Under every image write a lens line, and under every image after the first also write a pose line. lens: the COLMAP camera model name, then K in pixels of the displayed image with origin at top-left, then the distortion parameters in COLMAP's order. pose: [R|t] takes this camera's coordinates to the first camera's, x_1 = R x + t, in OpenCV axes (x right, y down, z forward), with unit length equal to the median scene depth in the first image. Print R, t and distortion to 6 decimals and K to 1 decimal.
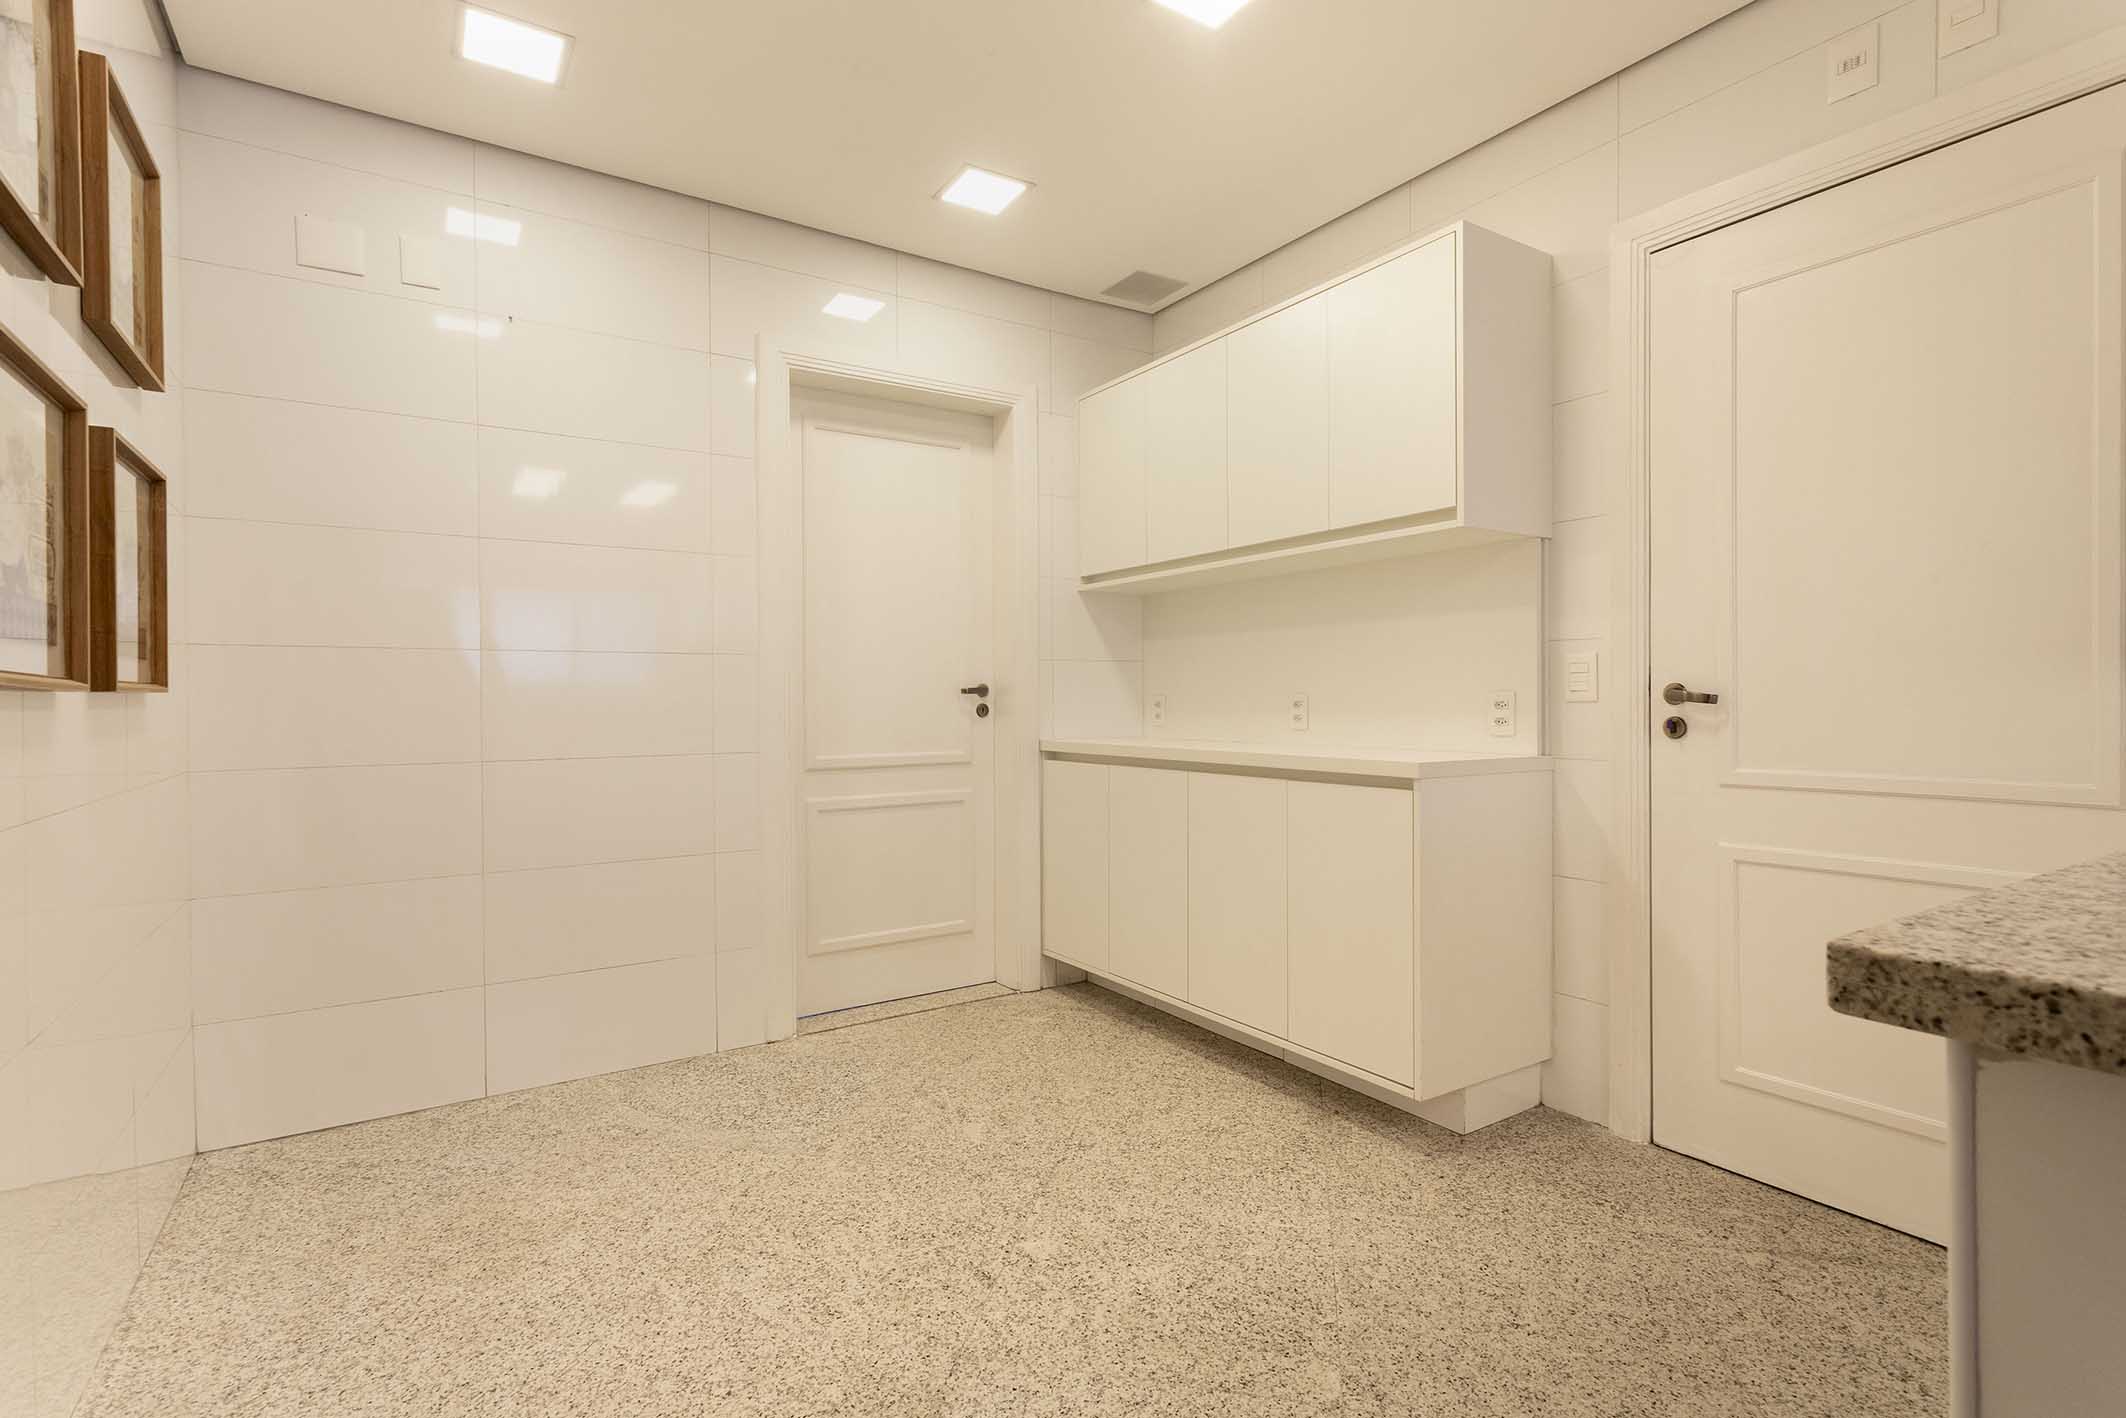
lens RADIAL K [[1066.0, 0, 1076.0], [0, 1066.0, 703.1], [0, 0, 1]] dist [0.017834, -0.000701]
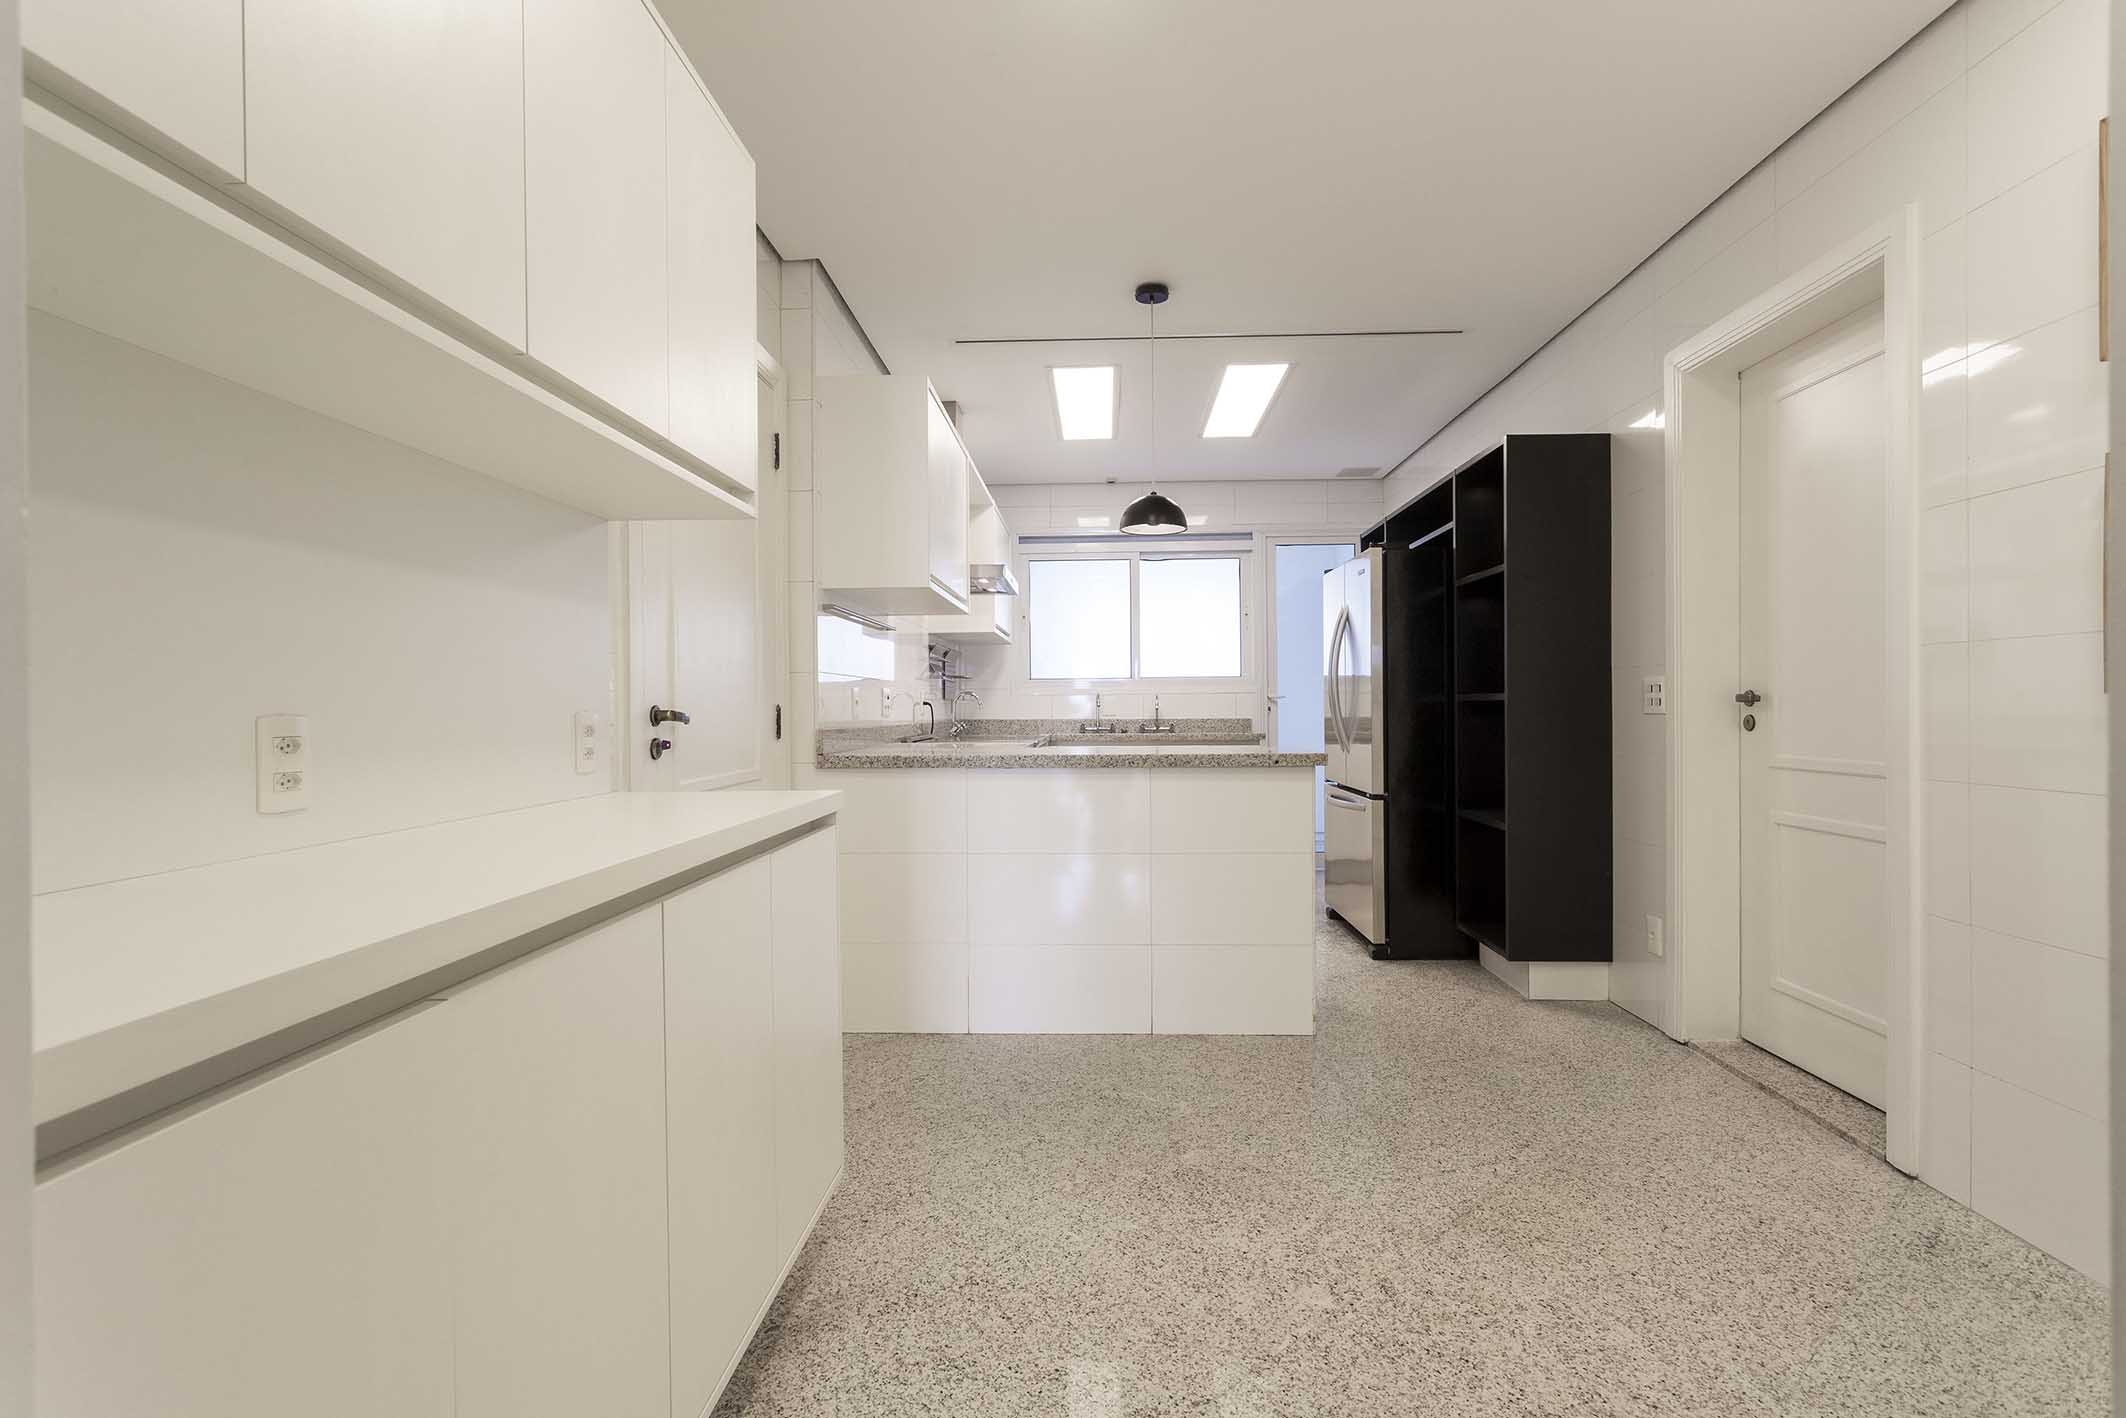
lens RADIAL K [[1066.0, 0, 1060.9], [0, 1066.0, 711.8], [0, 0, 1]] dist [0.017834, -0.000701]
pose [[-0.825521, 0.008959, 0.564300, -0.394706], [0.015508, 0.999857, 0.006812, -0.014616], [-0.564158, 0.014374, -0.825542, 1.943086]]
